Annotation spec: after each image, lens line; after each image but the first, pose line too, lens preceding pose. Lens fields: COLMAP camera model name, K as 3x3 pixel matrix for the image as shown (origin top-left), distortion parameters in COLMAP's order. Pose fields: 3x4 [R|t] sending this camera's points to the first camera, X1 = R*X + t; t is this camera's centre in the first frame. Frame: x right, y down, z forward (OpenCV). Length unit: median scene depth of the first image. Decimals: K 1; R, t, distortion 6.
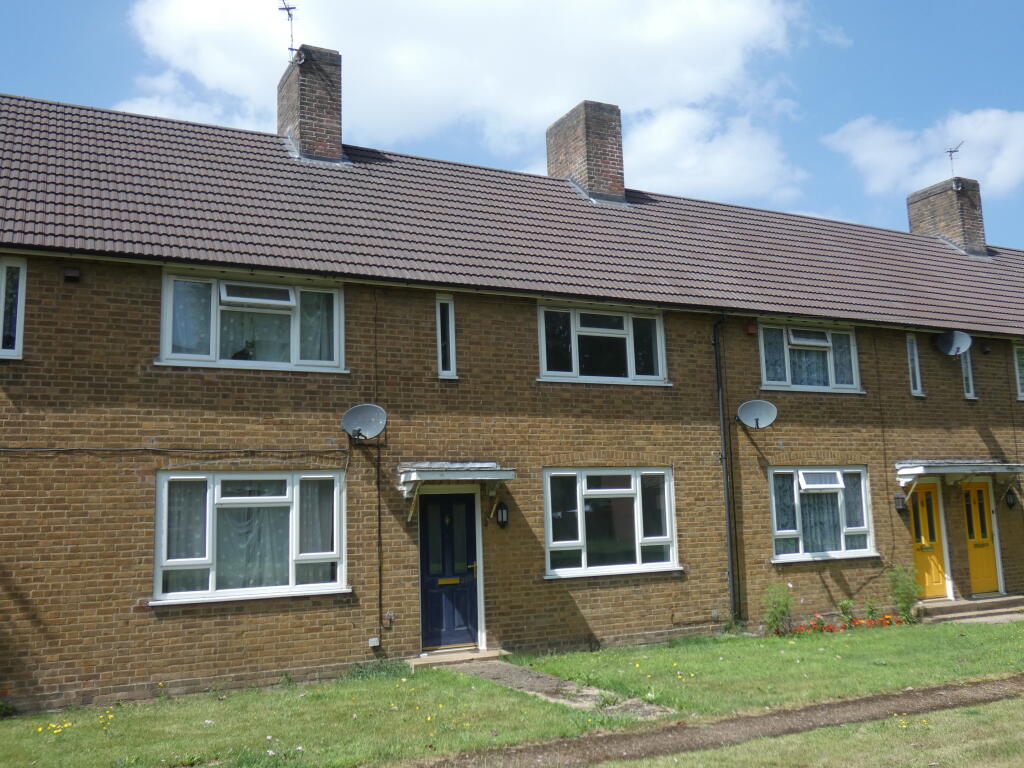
lens RADIAL K [[1061.6, 0, 513.0], [0, 1061.6, 388.5], [0, 0, 1]] dist [0.138800, 0.000000]
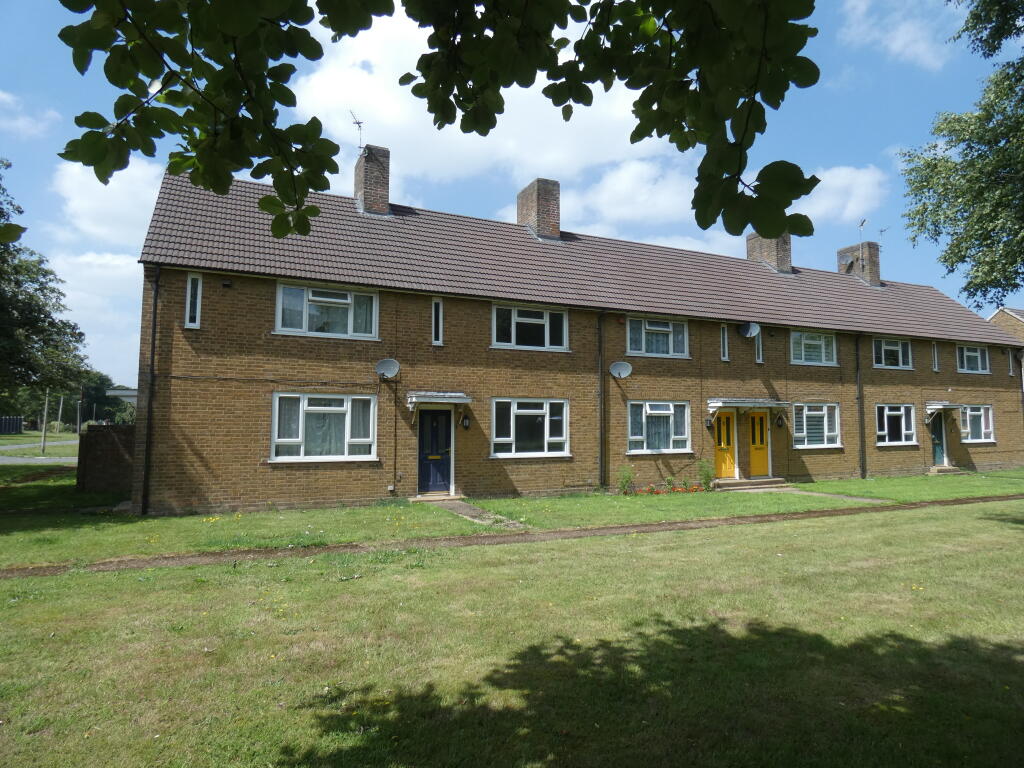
lens RADIAL K [[695.8, 0, 509.9], [0, 695.8, 386.4], [0, 0, 1]] dist [0.157592, 0.007081]
pose [[0.997985, 0.036519, -0.051891, 0.118928], [-0.032640, 0.996744, 0.073730, -0.029986], [0.054415, -0.071888, 0.995927, -0.160582]]
